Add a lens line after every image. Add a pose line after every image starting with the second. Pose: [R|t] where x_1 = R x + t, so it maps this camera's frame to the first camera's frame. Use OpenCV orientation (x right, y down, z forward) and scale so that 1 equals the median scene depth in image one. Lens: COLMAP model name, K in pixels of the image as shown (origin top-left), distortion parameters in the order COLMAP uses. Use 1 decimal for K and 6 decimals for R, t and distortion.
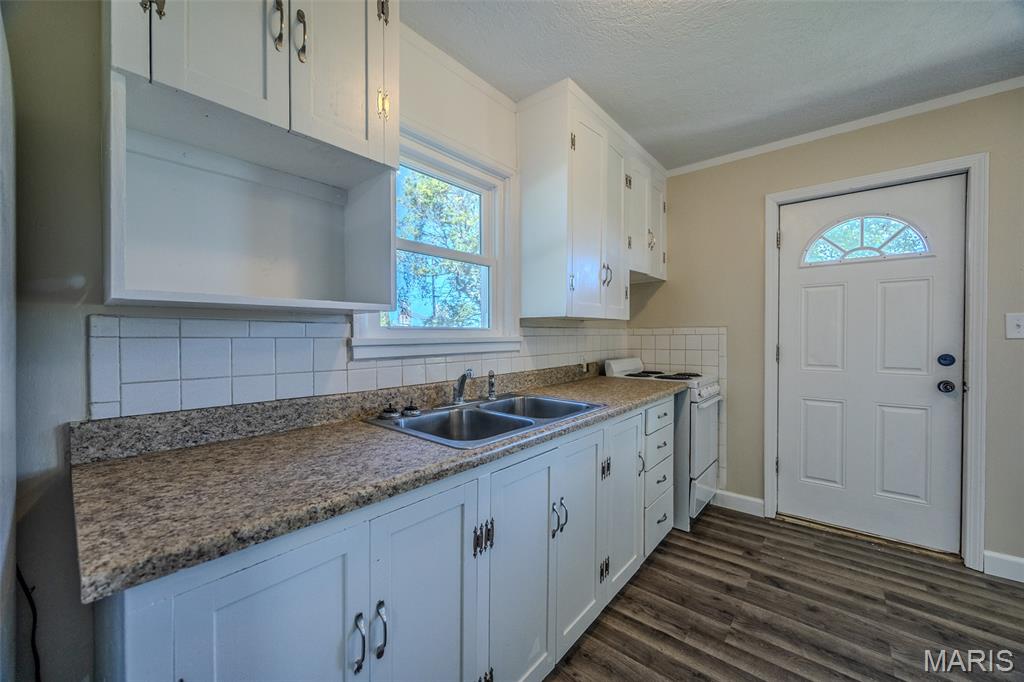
lens RADIAL K [[394.8, 0, 511.7], [0, 394.8, 336.7], [0, 0, 1]] dist [-0.003113, -0.000358]
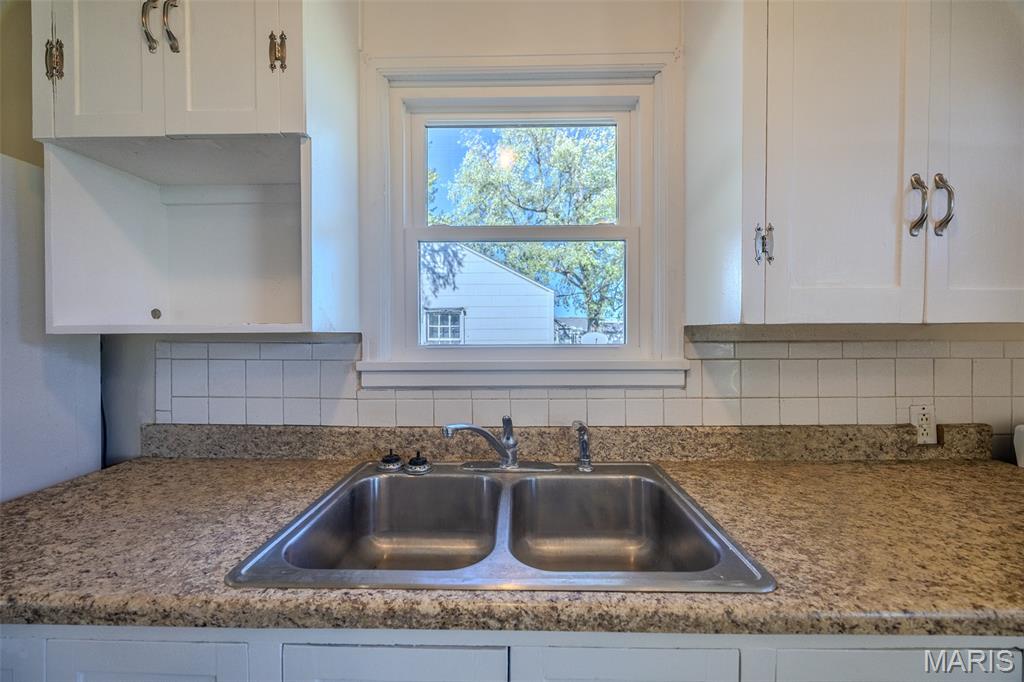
lens RADIAL K [[394.8, 0, 512.0], [0, 394.8, 338.3], [0, 0, 1]] dist [-0.003113, -0.000358]
pose [[0.630564, 0.009908, -0.776074, 0.417454], [-0.001895, 0.999935, 0.011226, -0.052125], [0.776135, -0.005608, 0.630542, 0.697257]]
